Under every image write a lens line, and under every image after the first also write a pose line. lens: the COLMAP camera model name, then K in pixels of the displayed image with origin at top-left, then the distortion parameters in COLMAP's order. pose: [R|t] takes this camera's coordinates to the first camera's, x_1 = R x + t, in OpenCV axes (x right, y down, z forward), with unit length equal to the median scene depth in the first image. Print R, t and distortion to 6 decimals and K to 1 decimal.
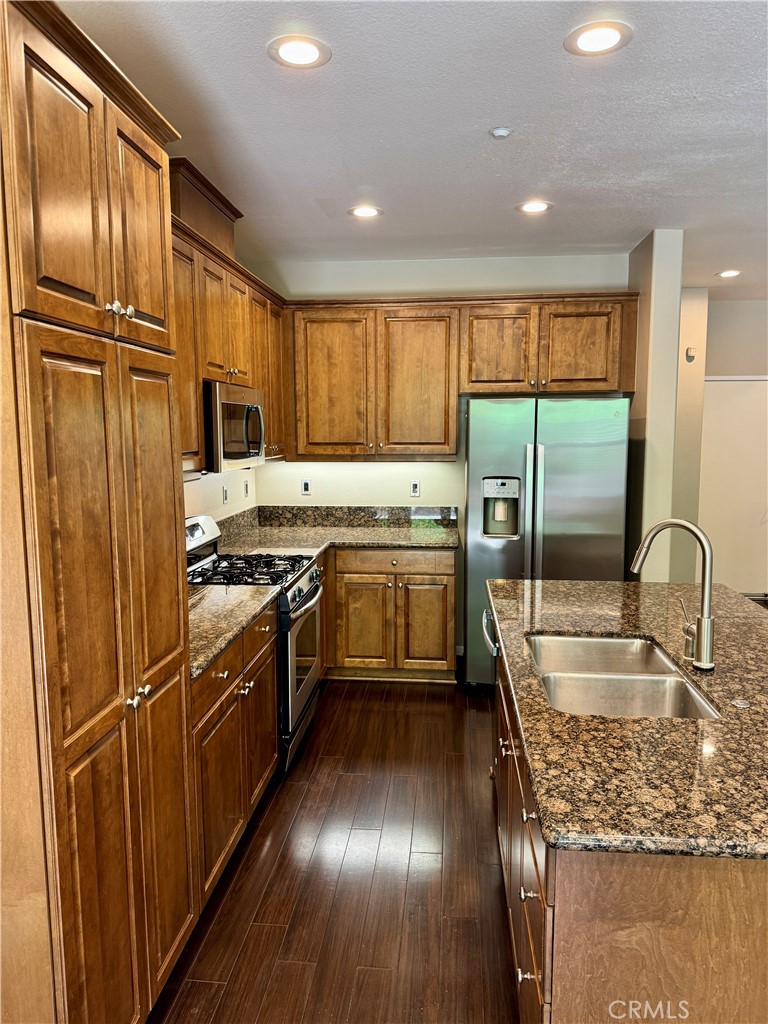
lens RADIAL K [[720.4, 0, 383.2], [0, 720.4, 510.1], [0, 0, 1]] dist [-0.027421, -0.002472]
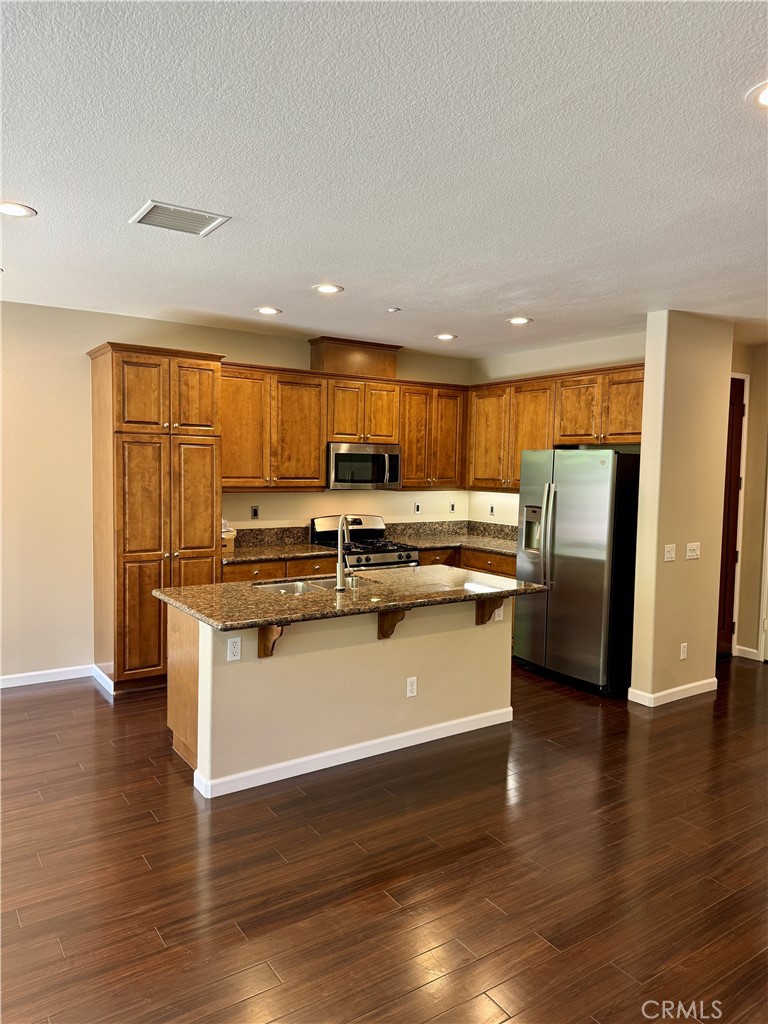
lens RADIAL K [[720.4, 0, 383.4], [0, 720.4, 514.4], [0, 0, 1]] dist [-0.027421, -0.002472]
pose [[0.638907, 0.068811, -0.766201, 0.942355], [-0.107612, 0.994193, -0.000448, 0.000989], [0.761720, 0.082739, 0.642601, -0.090489]]
